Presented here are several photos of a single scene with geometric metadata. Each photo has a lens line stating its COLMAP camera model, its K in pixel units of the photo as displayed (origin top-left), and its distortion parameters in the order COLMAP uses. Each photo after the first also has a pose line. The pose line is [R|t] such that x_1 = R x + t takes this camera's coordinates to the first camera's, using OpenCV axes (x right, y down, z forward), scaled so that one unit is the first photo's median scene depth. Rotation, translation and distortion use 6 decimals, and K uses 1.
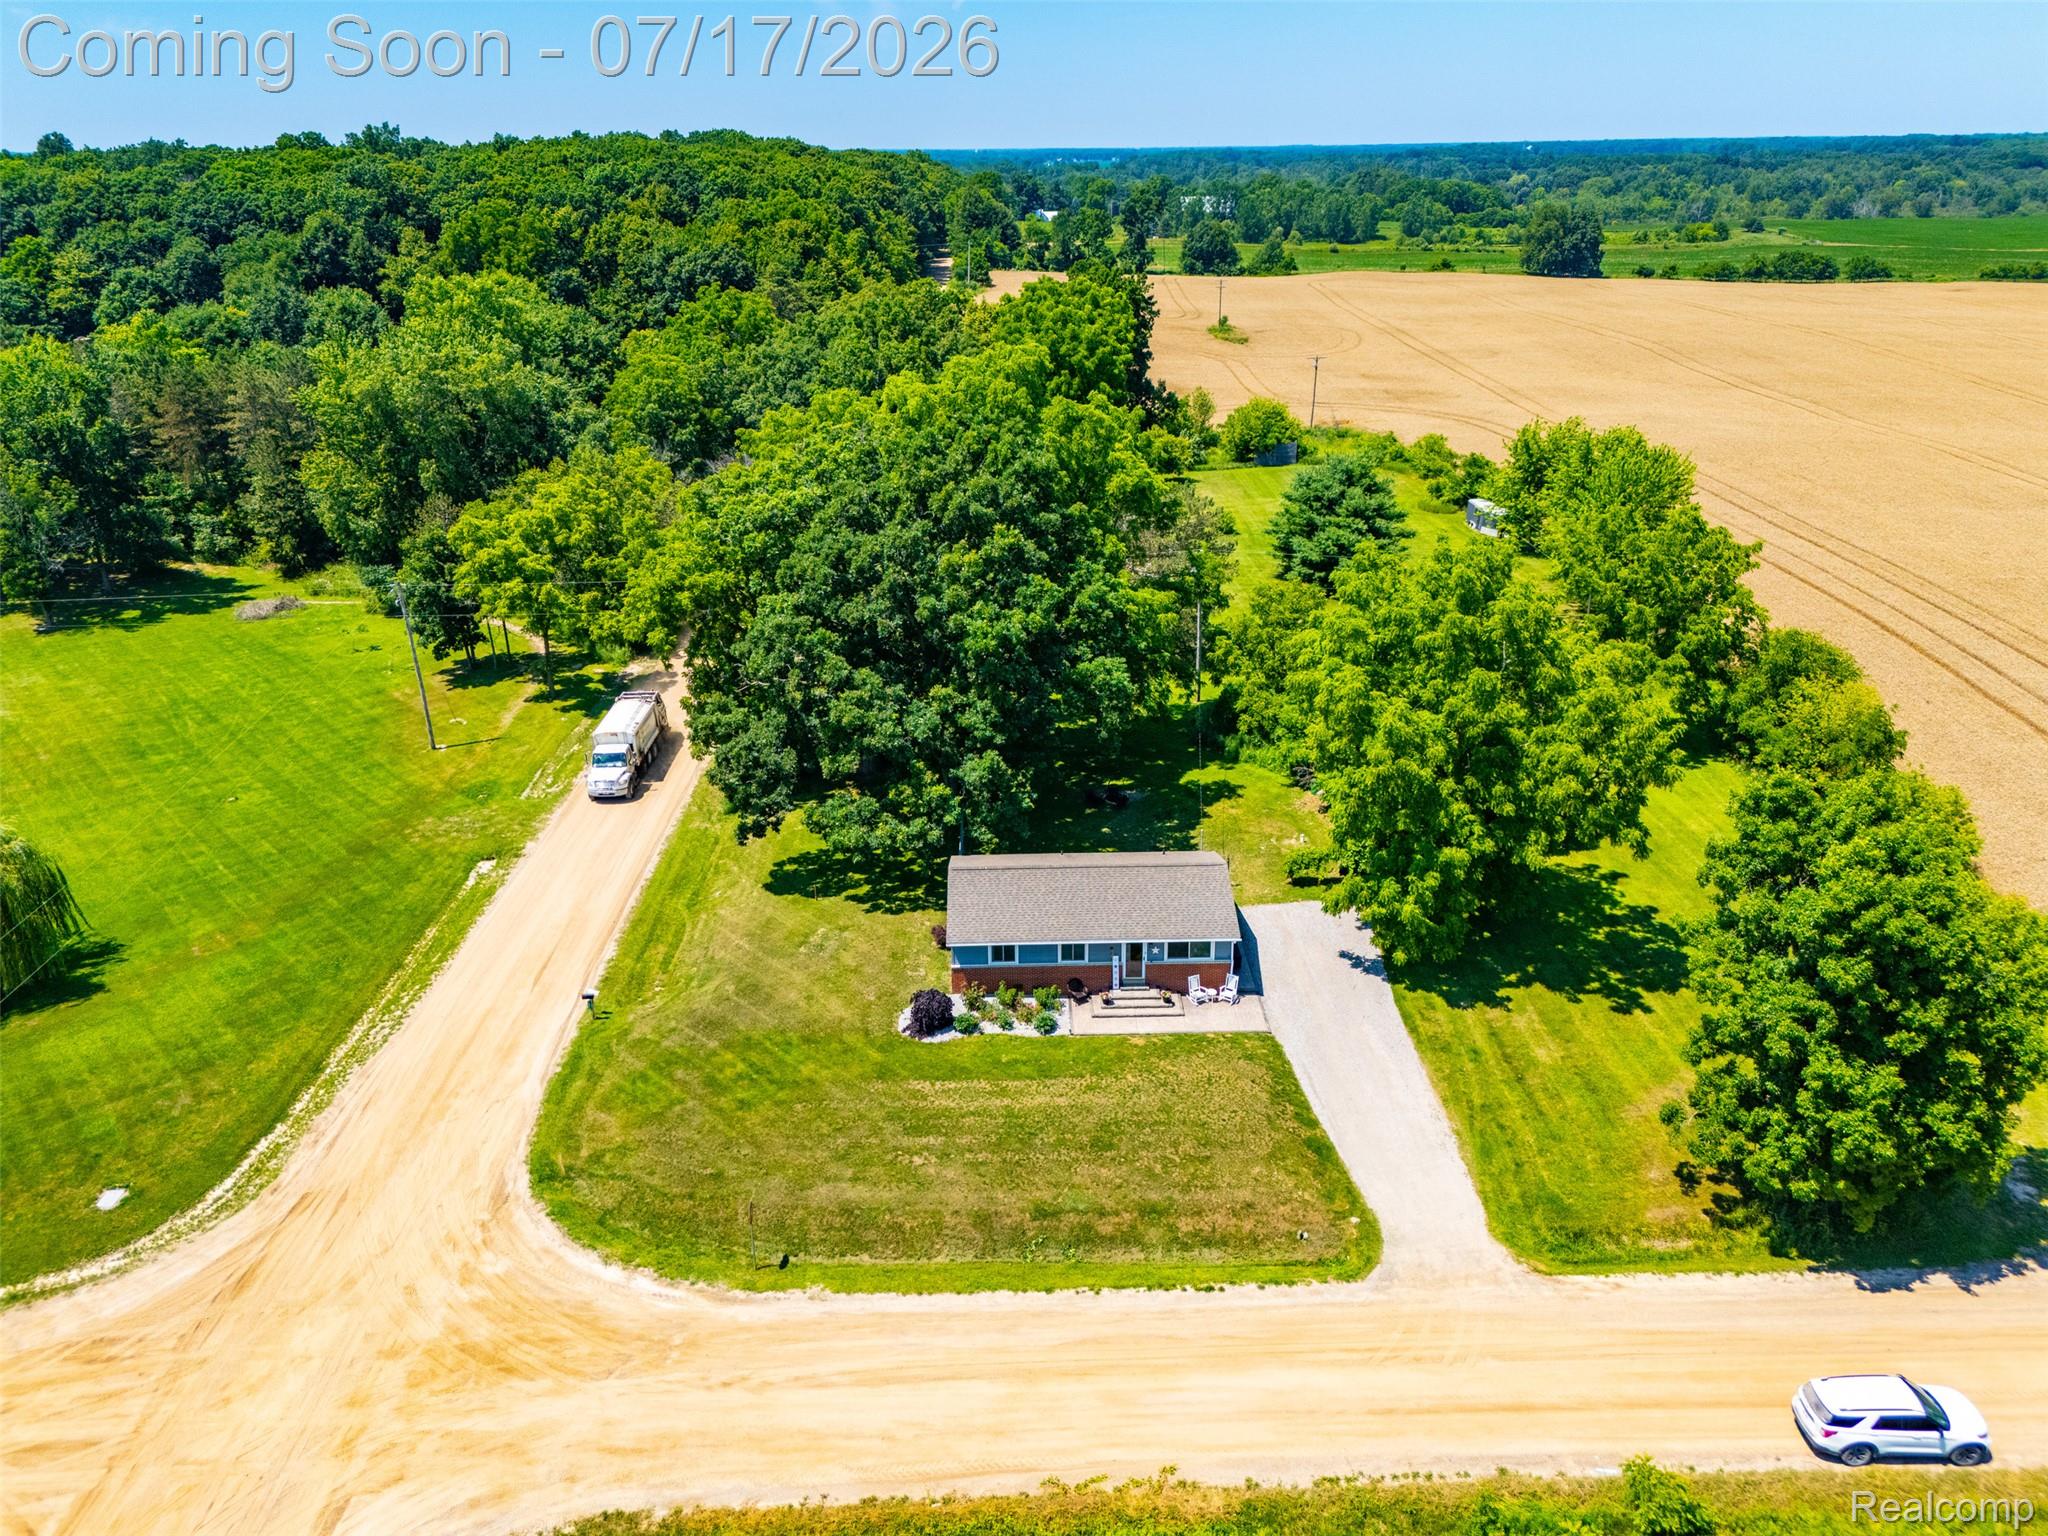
lens RADIAL K [[1510.0, 0, 1029.9], [0, 1510.0, 777.2], [0, 0, 1]] dist [0.065994, -0.059586]
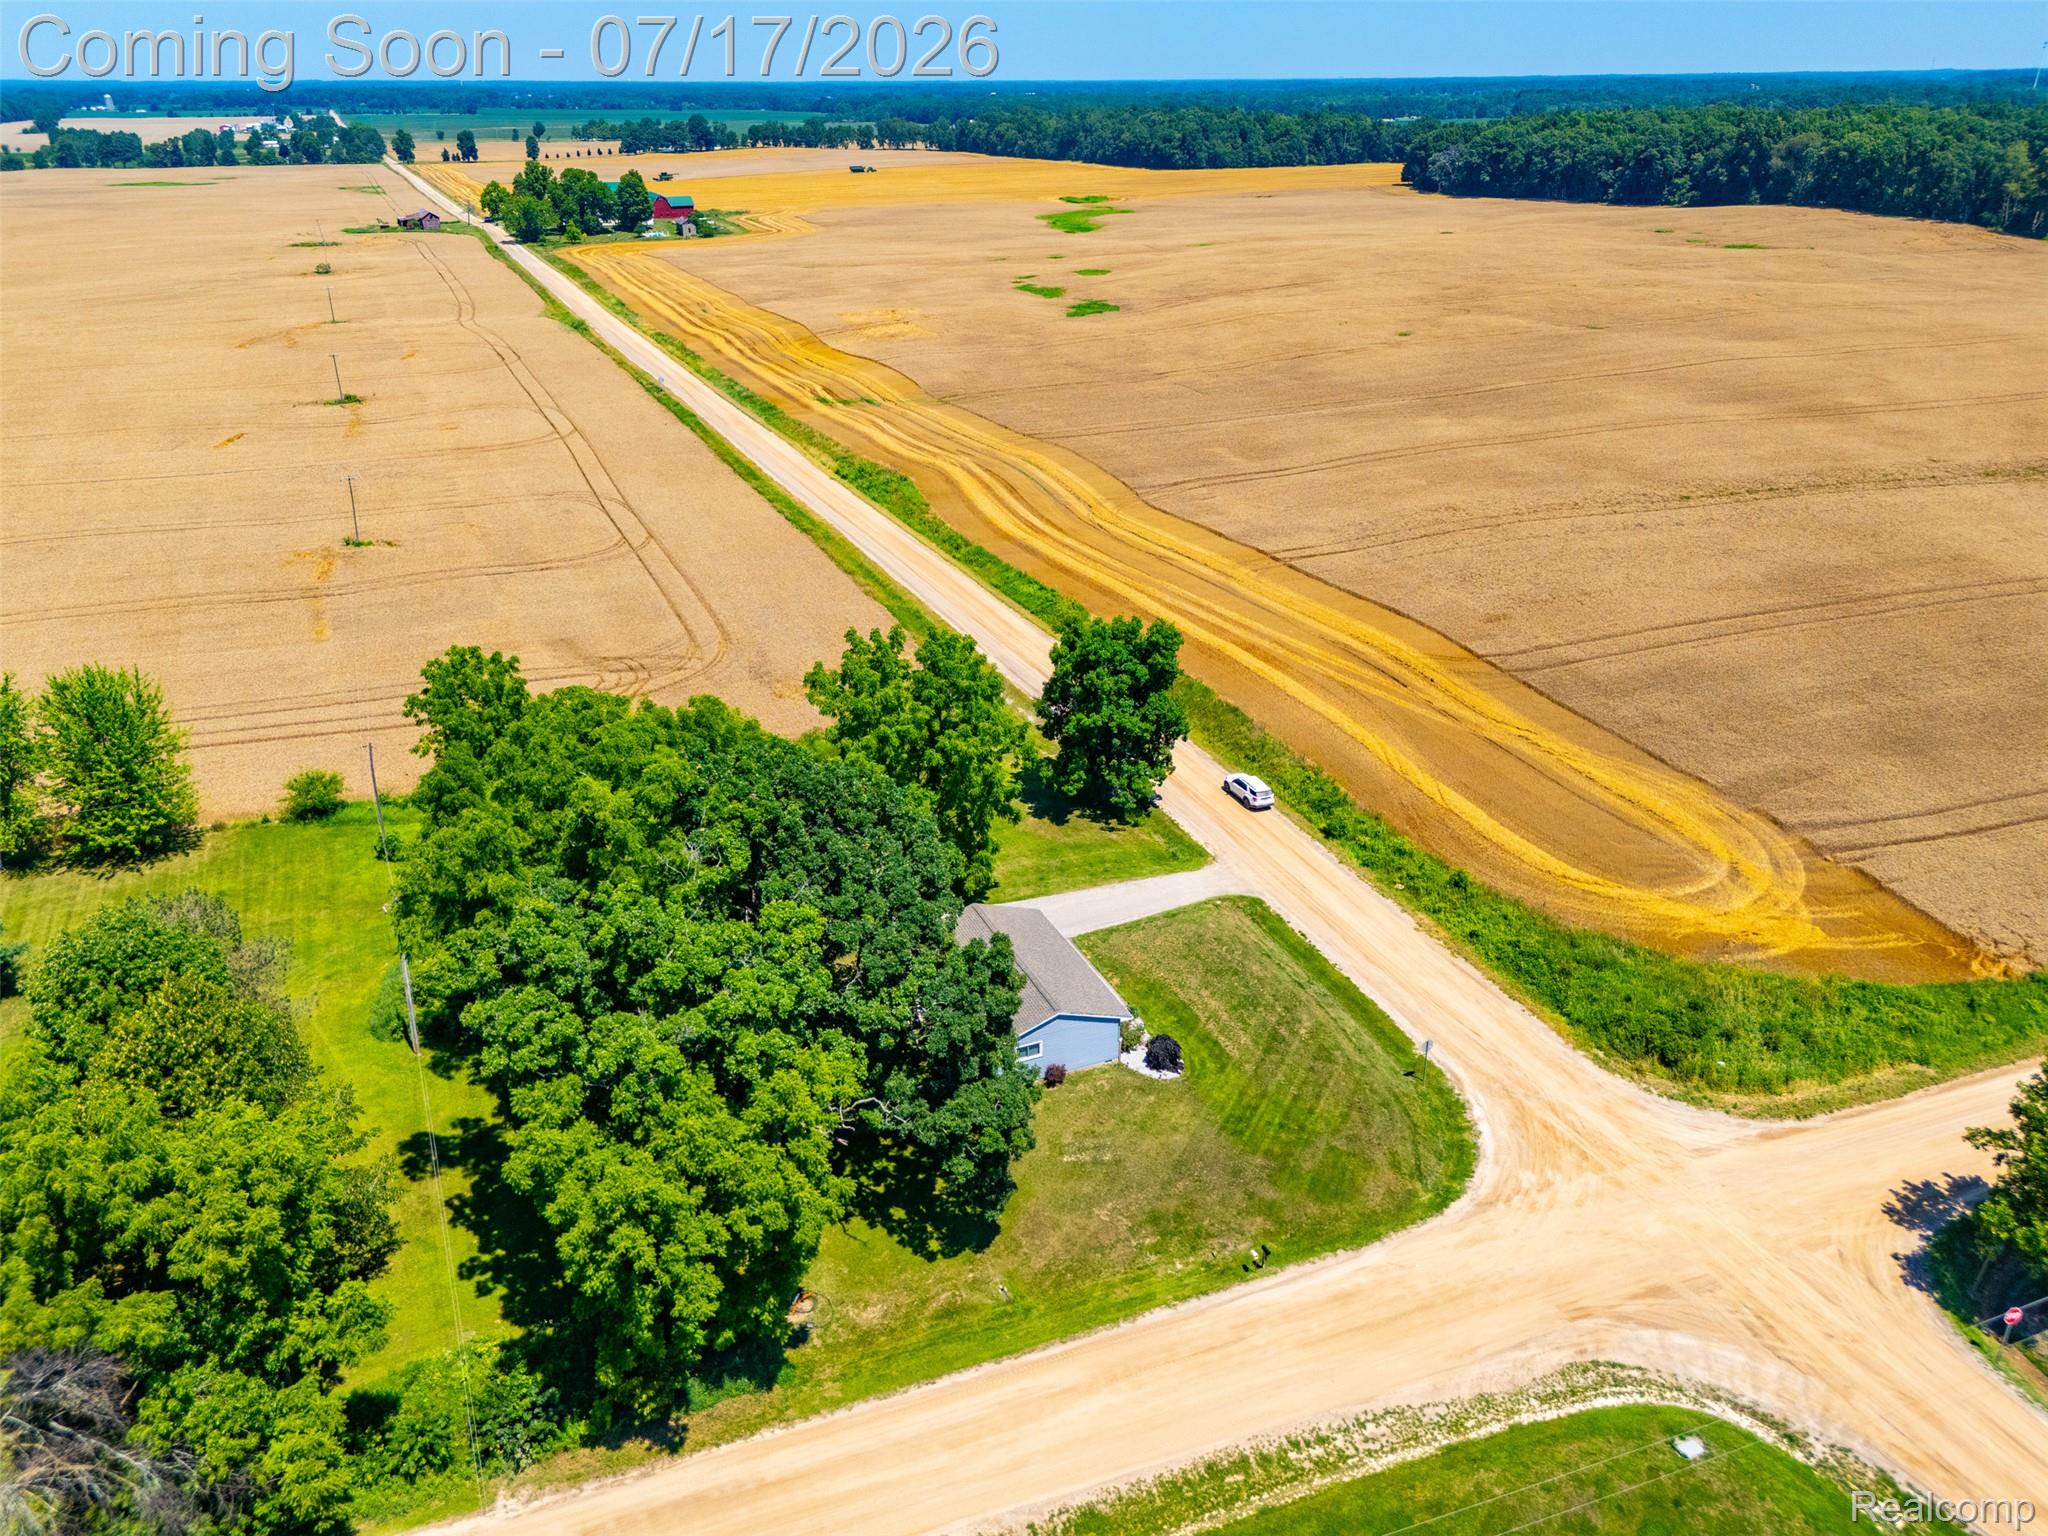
lens RADIAL K [[1510.0, 0, 1029.9], [0, 1510.0, 777.2], [0, 0, 1]] dist [0.065994, -0.059586]
pose [[-0.371930, -0.378659, 0.847517, -0.925553], [0.363776, 0.780529, 0.508371, -0.655128], [-0.854011, 0.497385, -0.152555, 1.053115]]
